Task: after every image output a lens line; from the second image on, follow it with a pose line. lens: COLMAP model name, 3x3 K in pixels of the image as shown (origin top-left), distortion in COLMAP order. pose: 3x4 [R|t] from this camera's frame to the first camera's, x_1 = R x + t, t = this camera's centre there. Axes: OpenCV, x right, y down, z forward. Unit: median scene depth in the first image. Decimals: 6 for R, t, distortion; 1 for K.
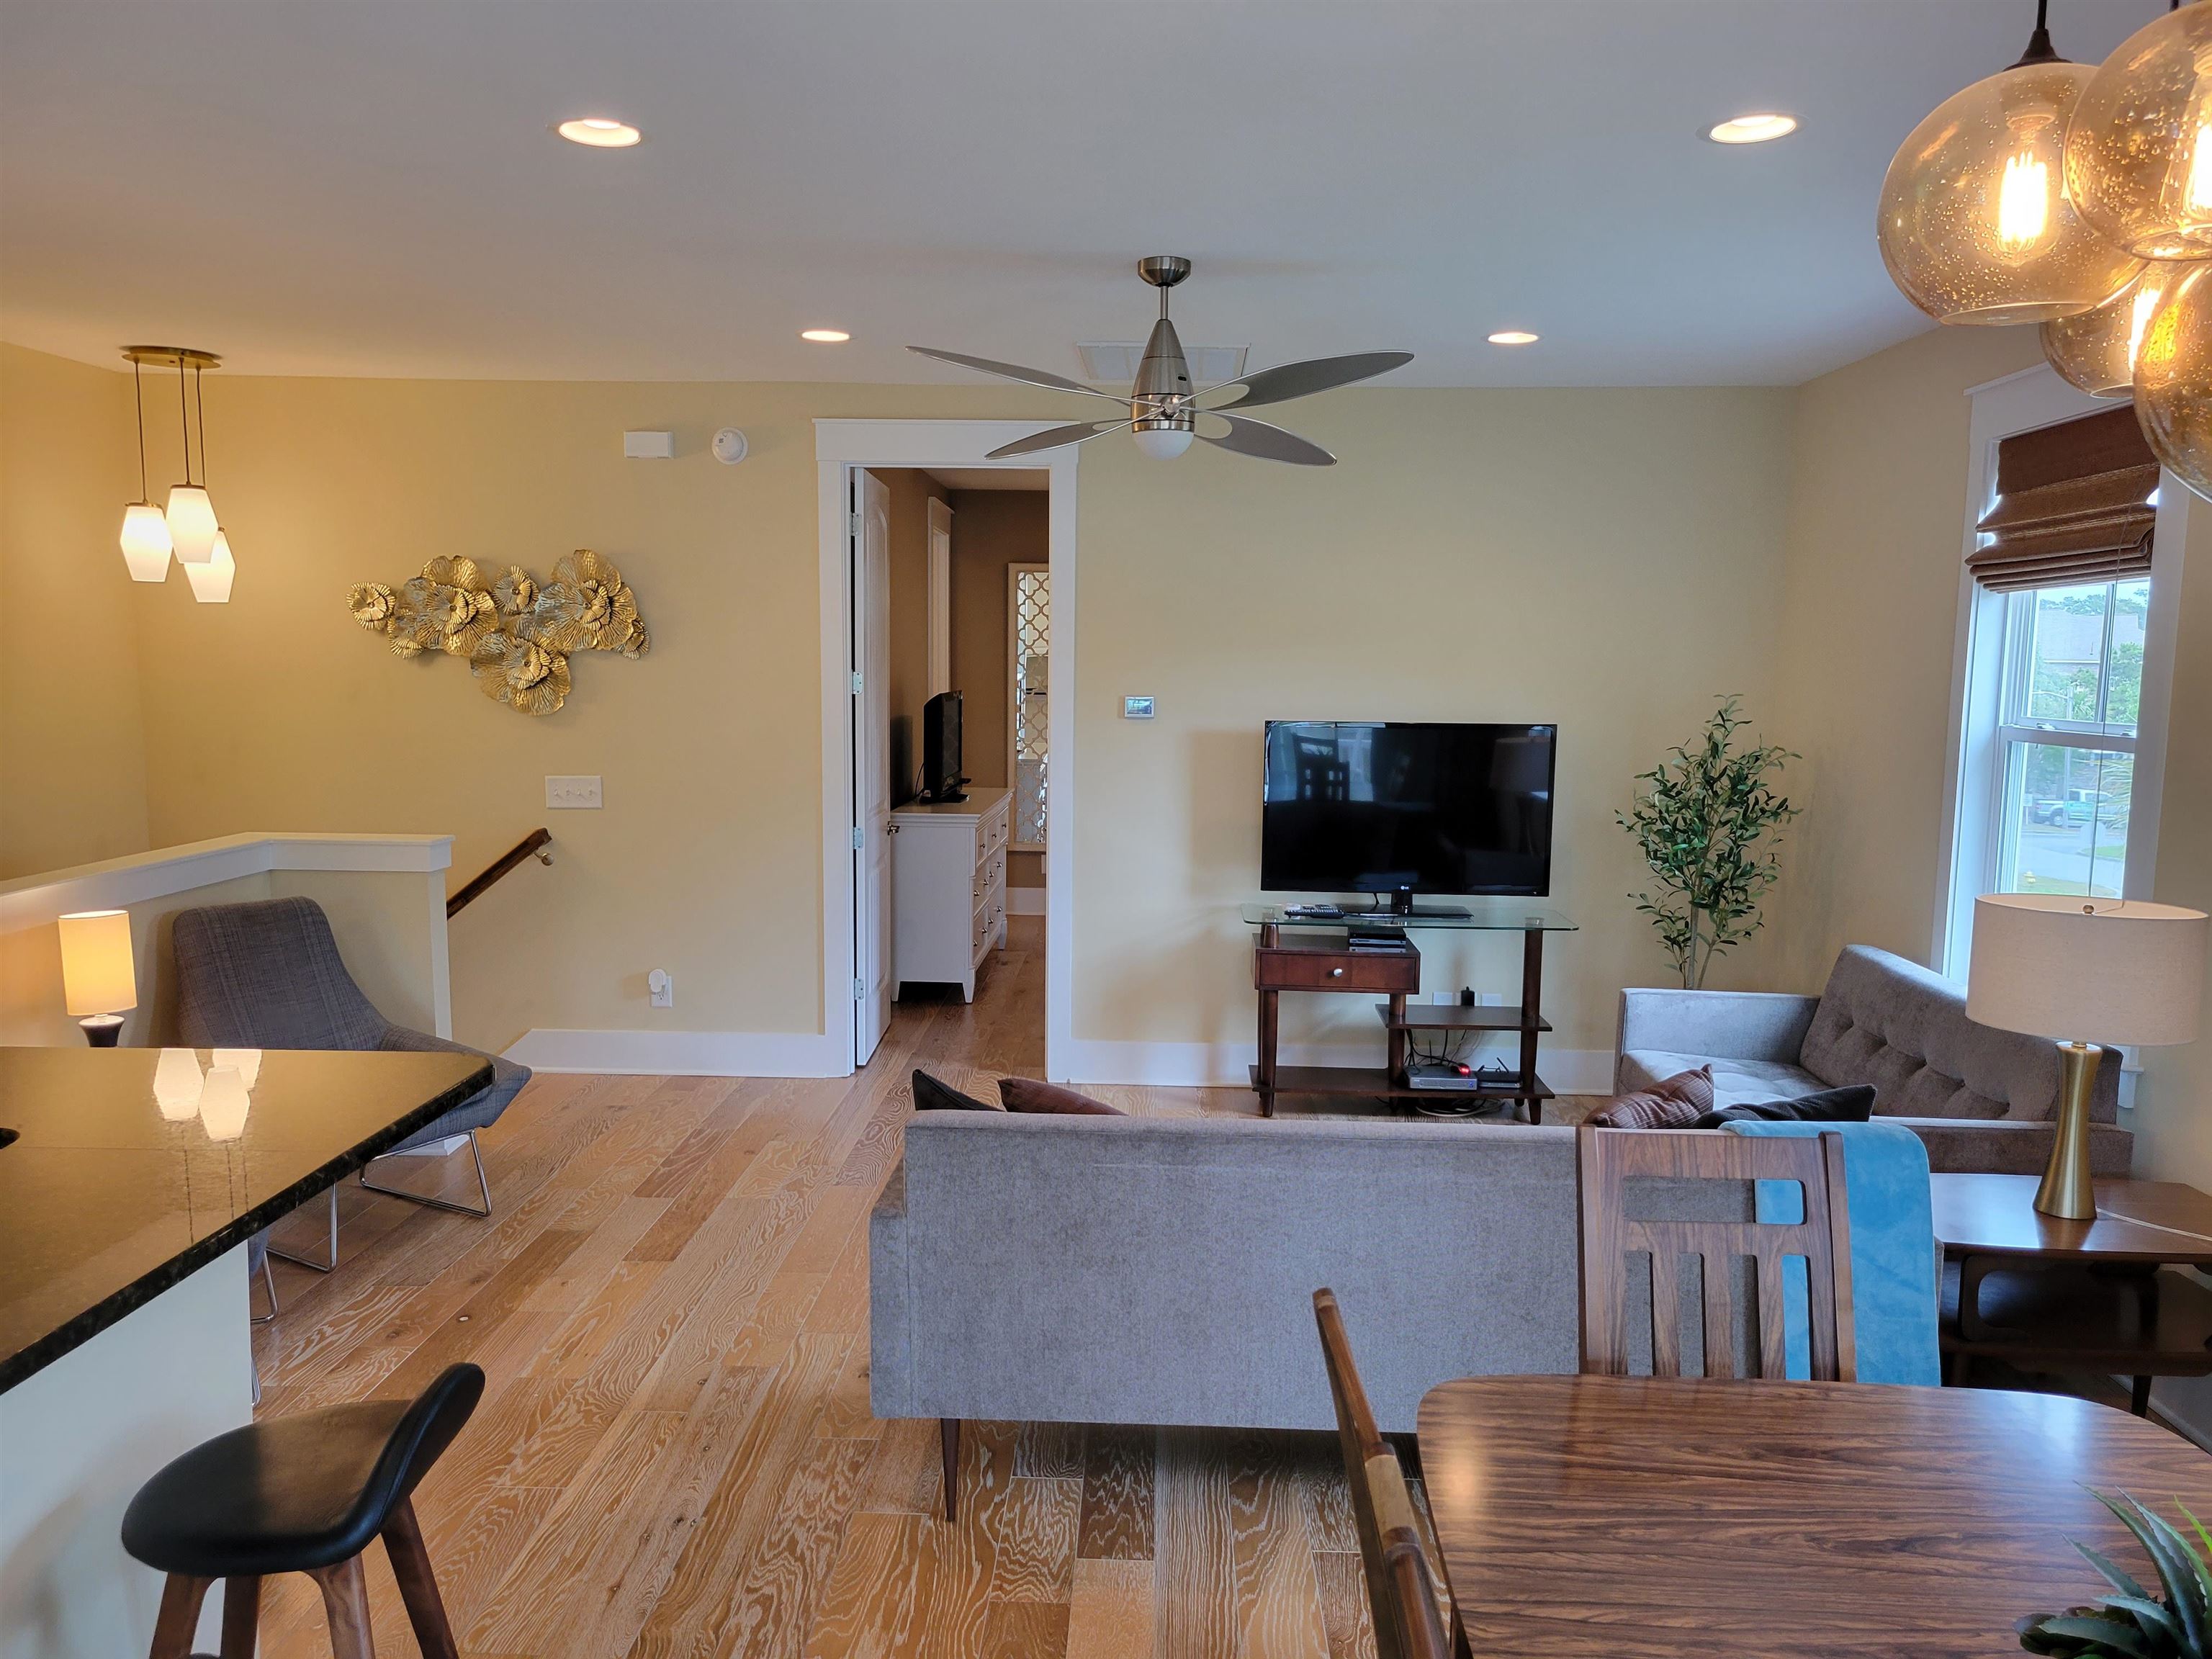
lens RADIAL K [[1663.1, 0, 1083.9], [0, 1663.1, 838.0], [0, 0, 1]] dist [0.059772, -0.022624]
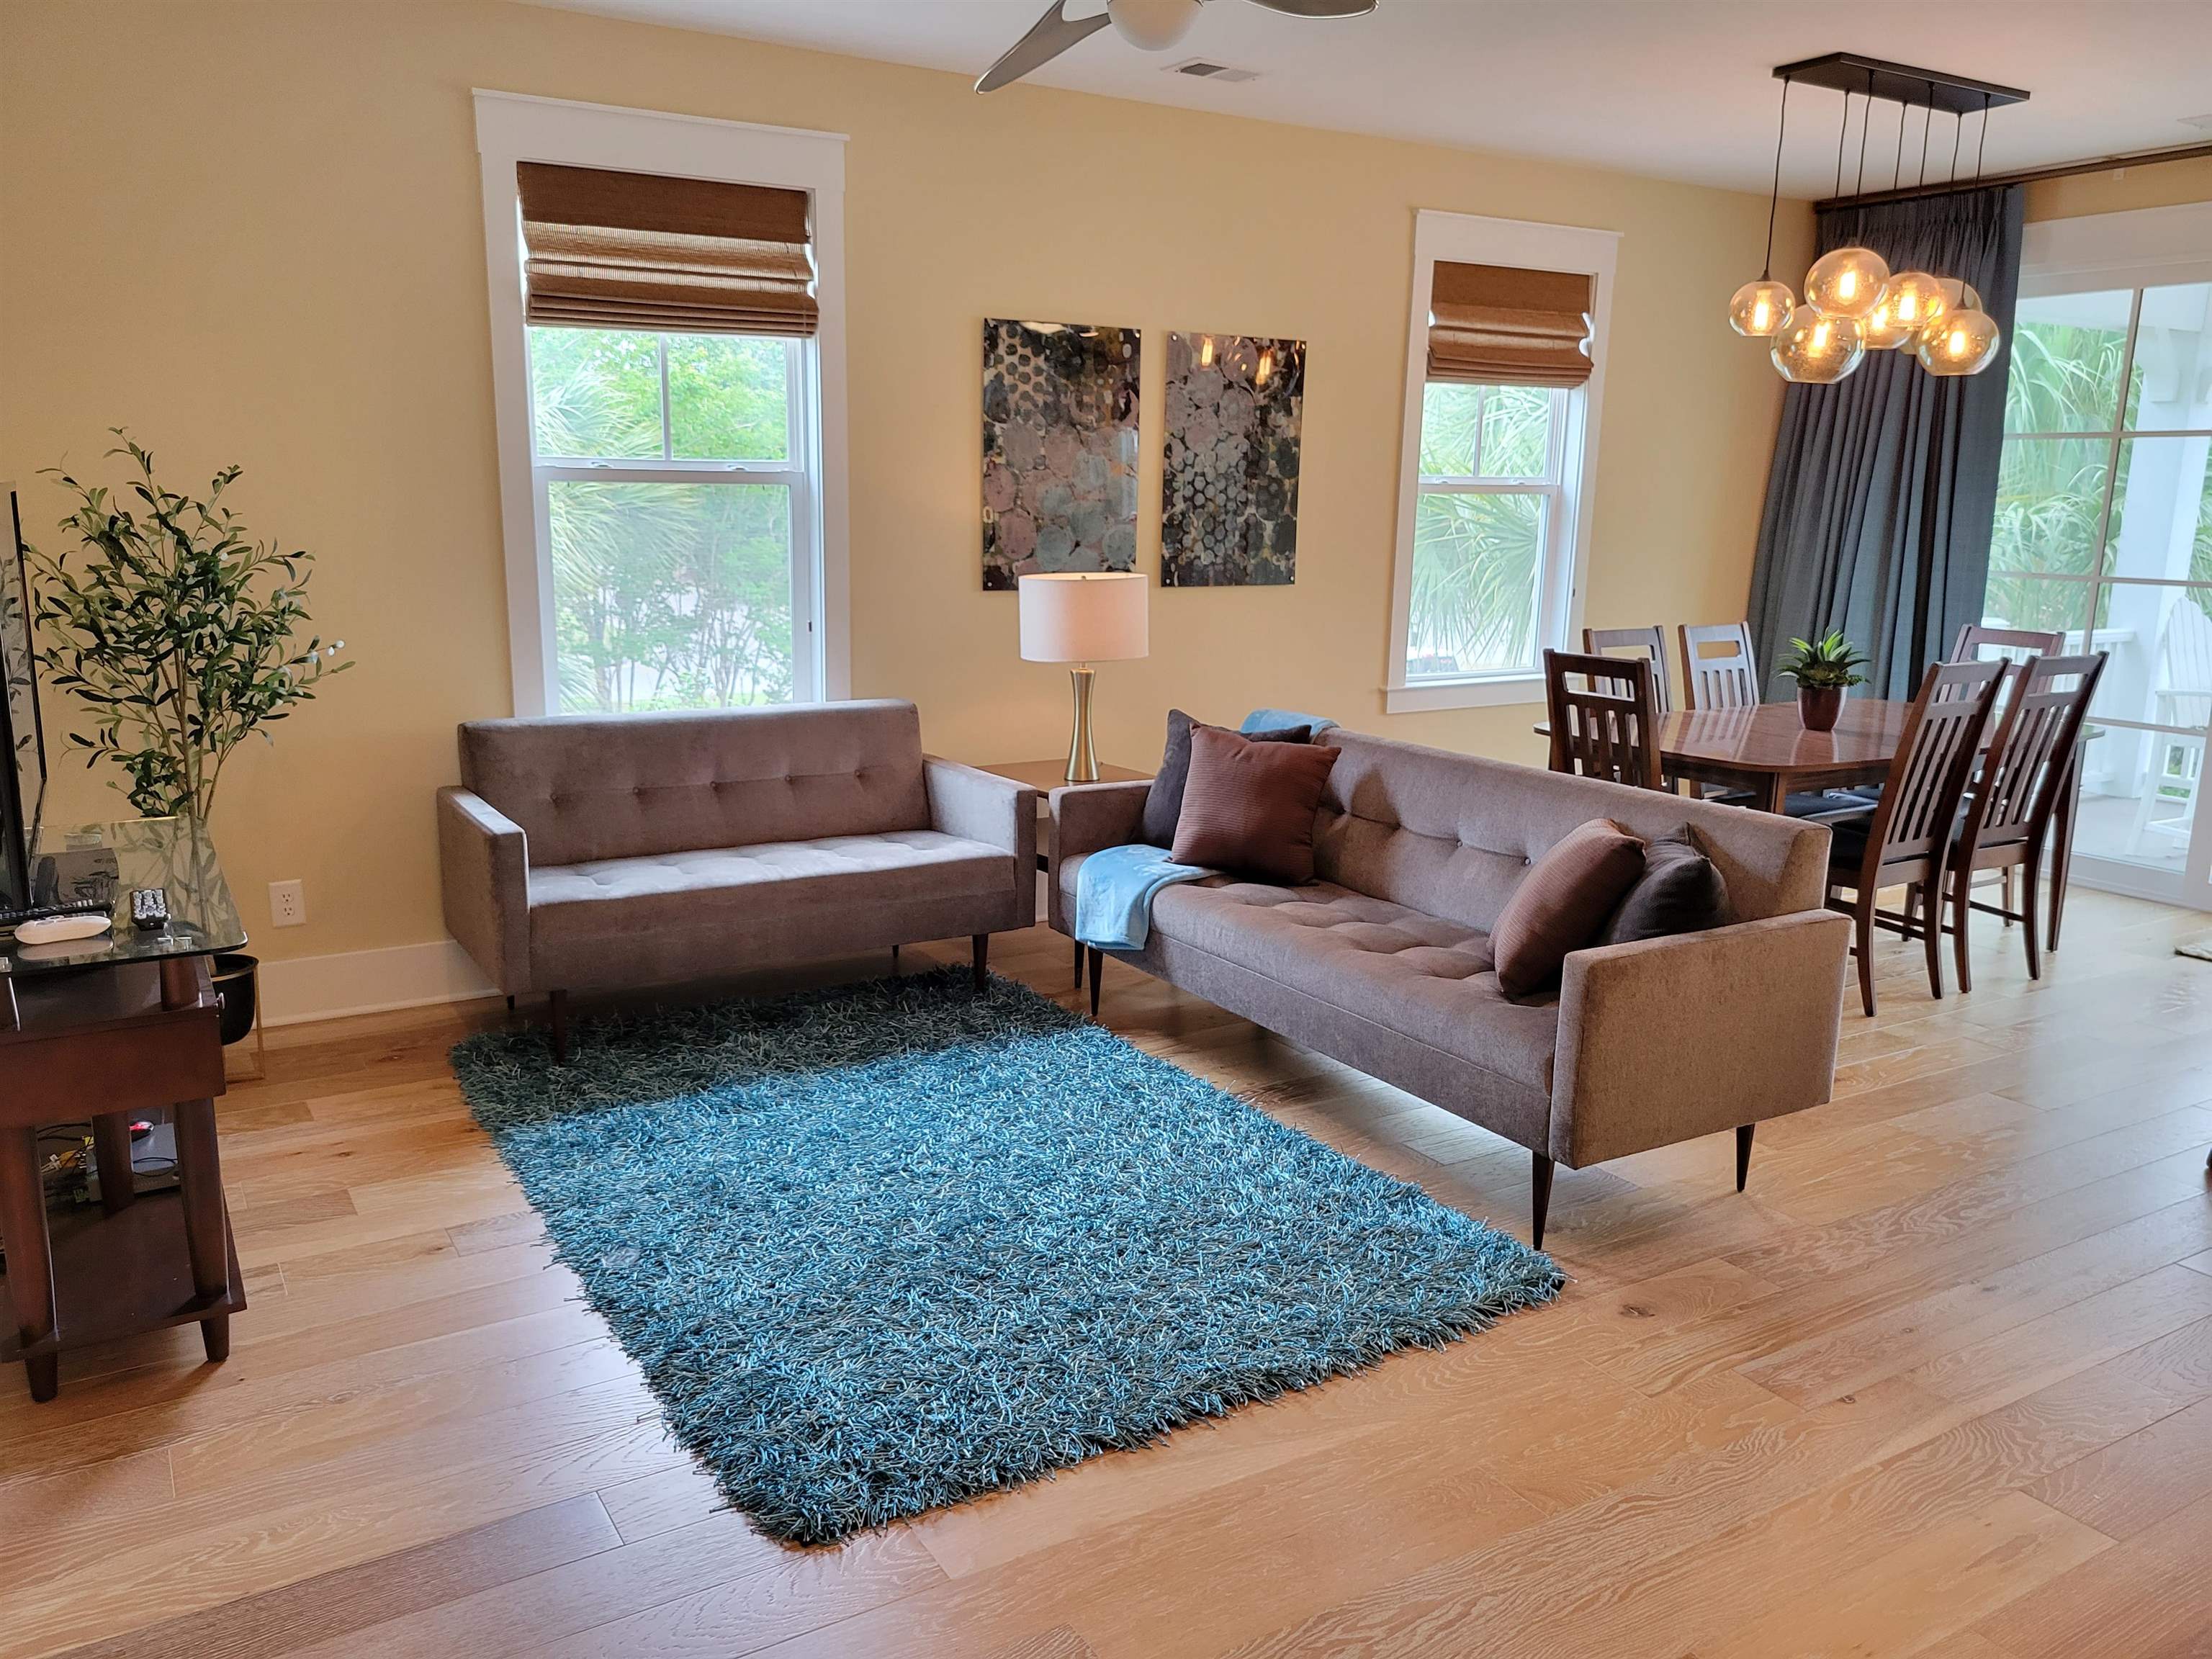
lens RADIAL K [[1663.1, 0, 1095.1], [0, 1663.1, 837.2], [0, 0, 1]] dist [0.059772, -0.022624]
pose [[-0.533033, -0.224013, 0.815901, -0.394097], [0.062958, 0.951139, 0.302275, -0.109688], [-0.843749, 0.212490, -0.492885, 1.007109]]
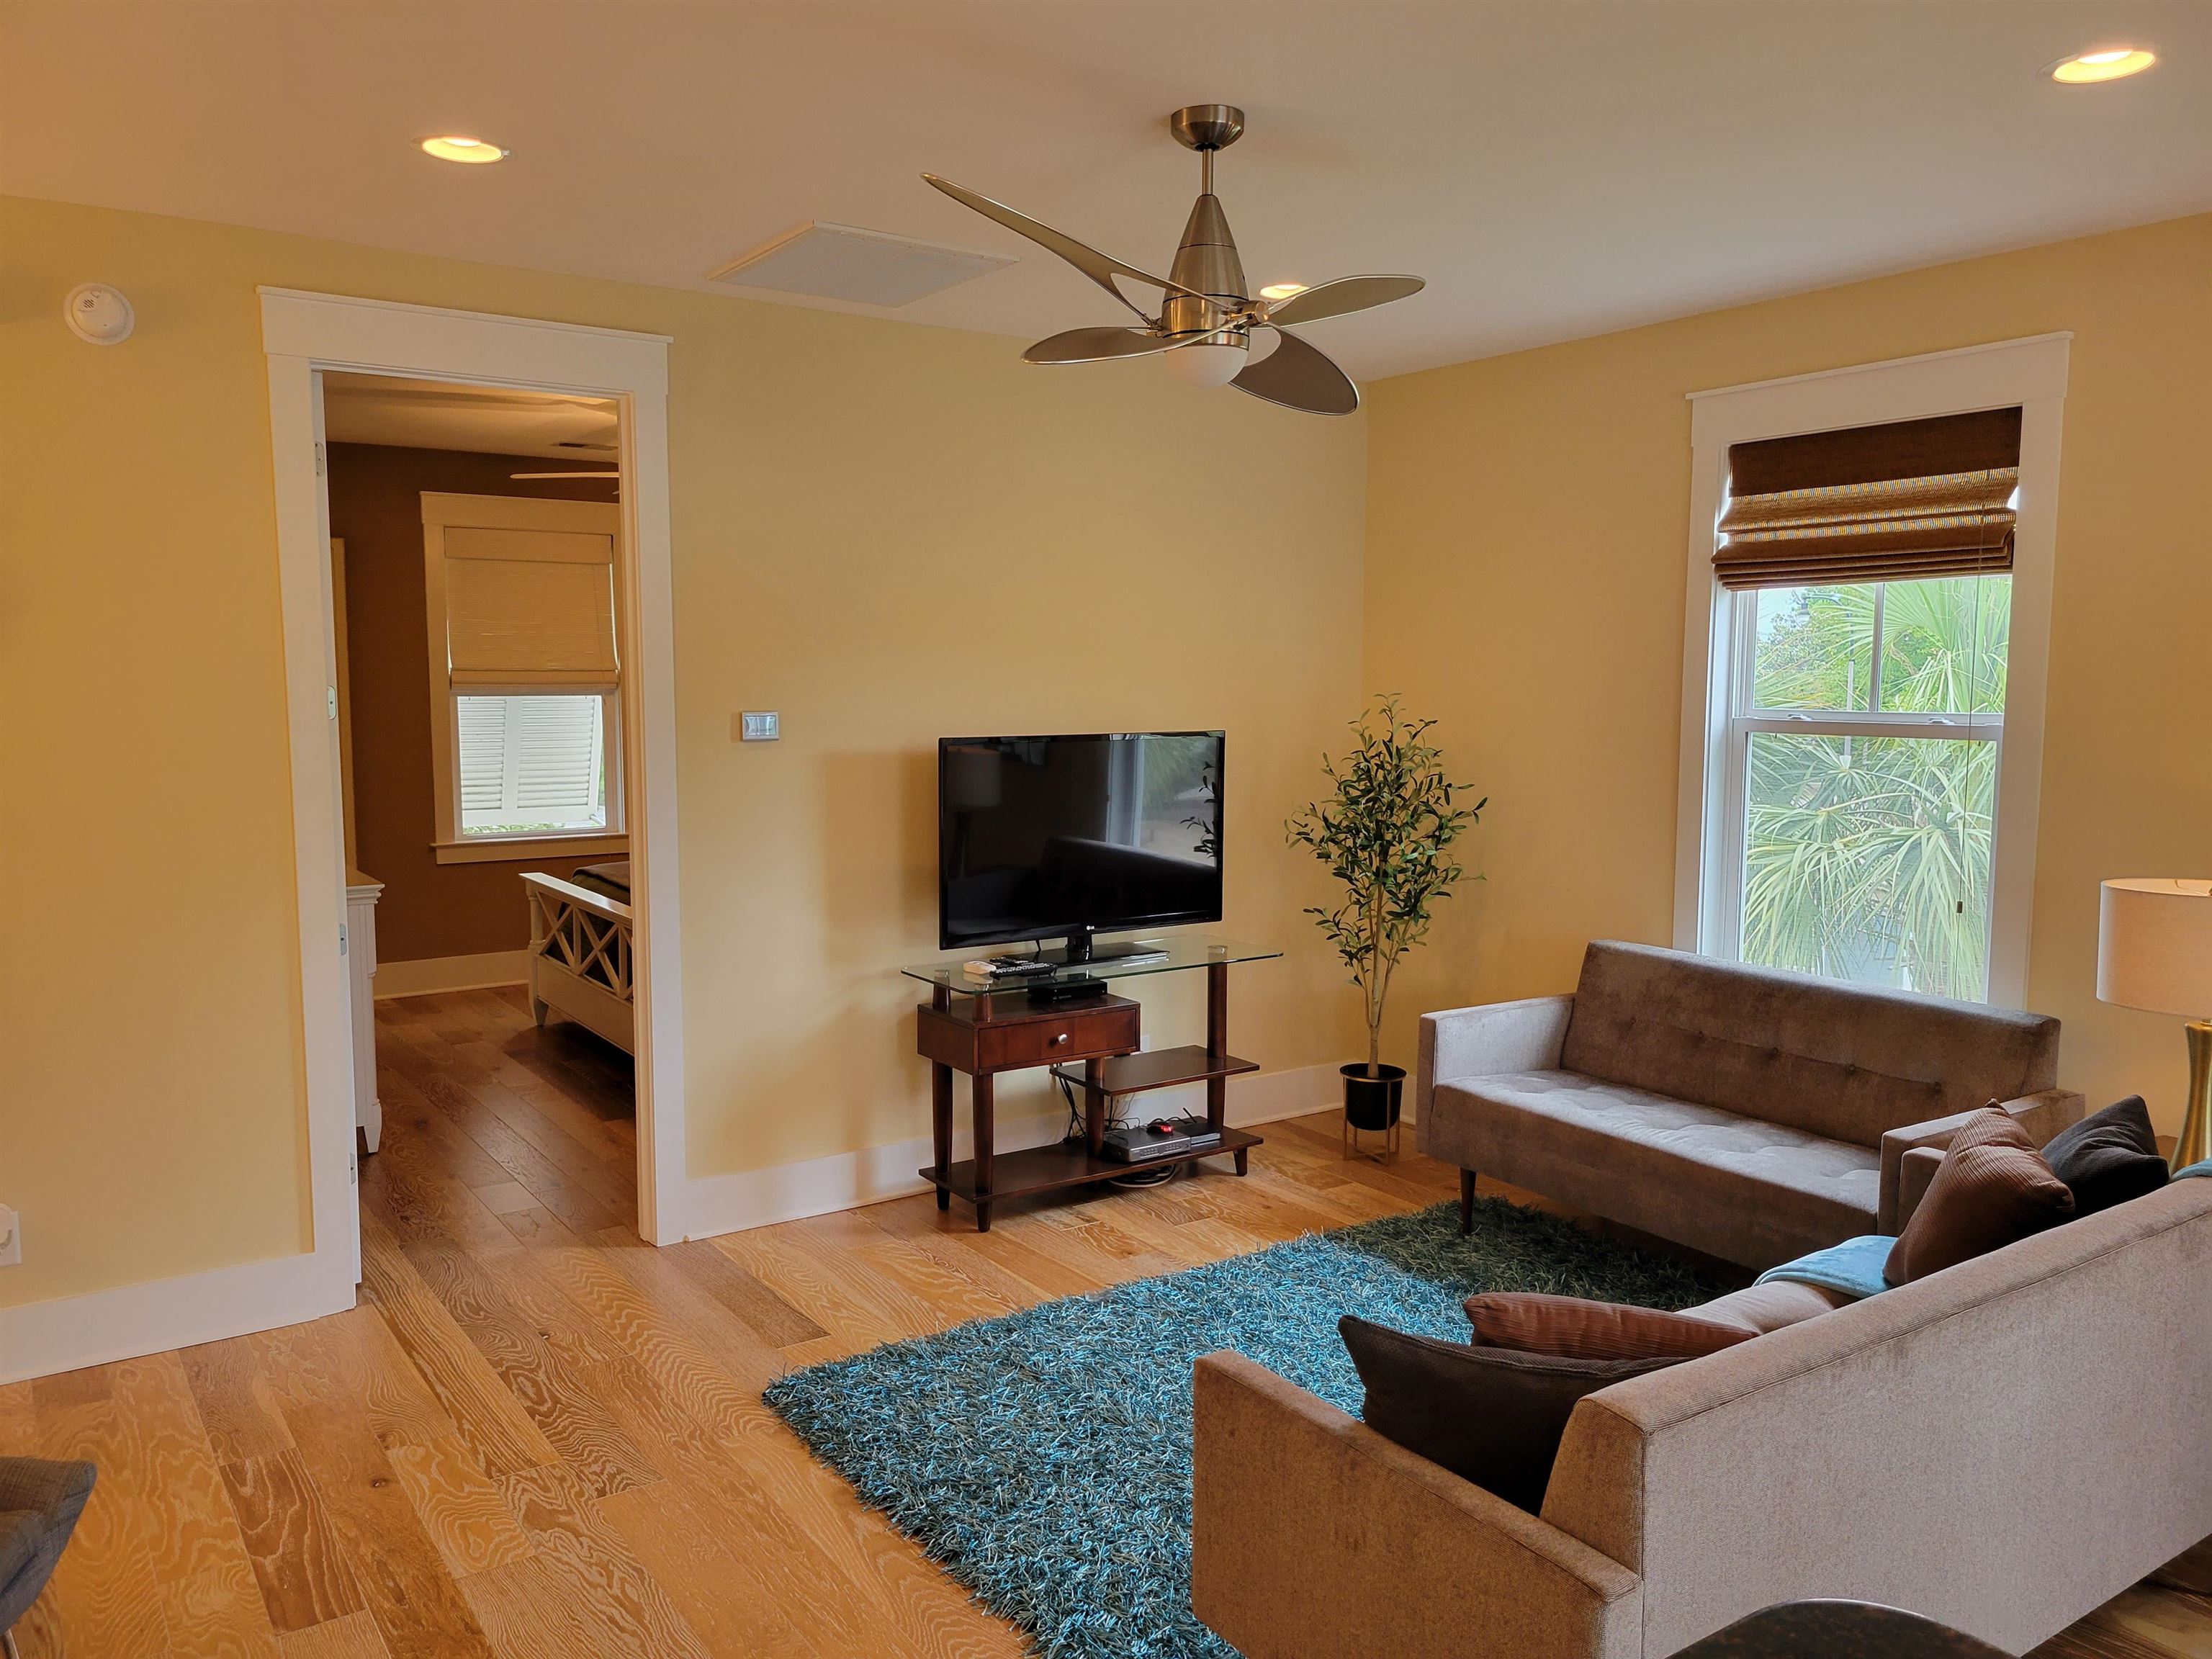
lens RADIAL K [[1663.1, 0, 1102.7], [0, 1663.1, 825.3], [0, 0, 1]] dist [0.059772, -0.022624]
pose [[0.801759, -0.069103, 0.593639, -0.314576], [0.073929, 0.997131, 0.016225, -0.037031], [-0.593058, 0.030879, 0.804568, 0.319242]]
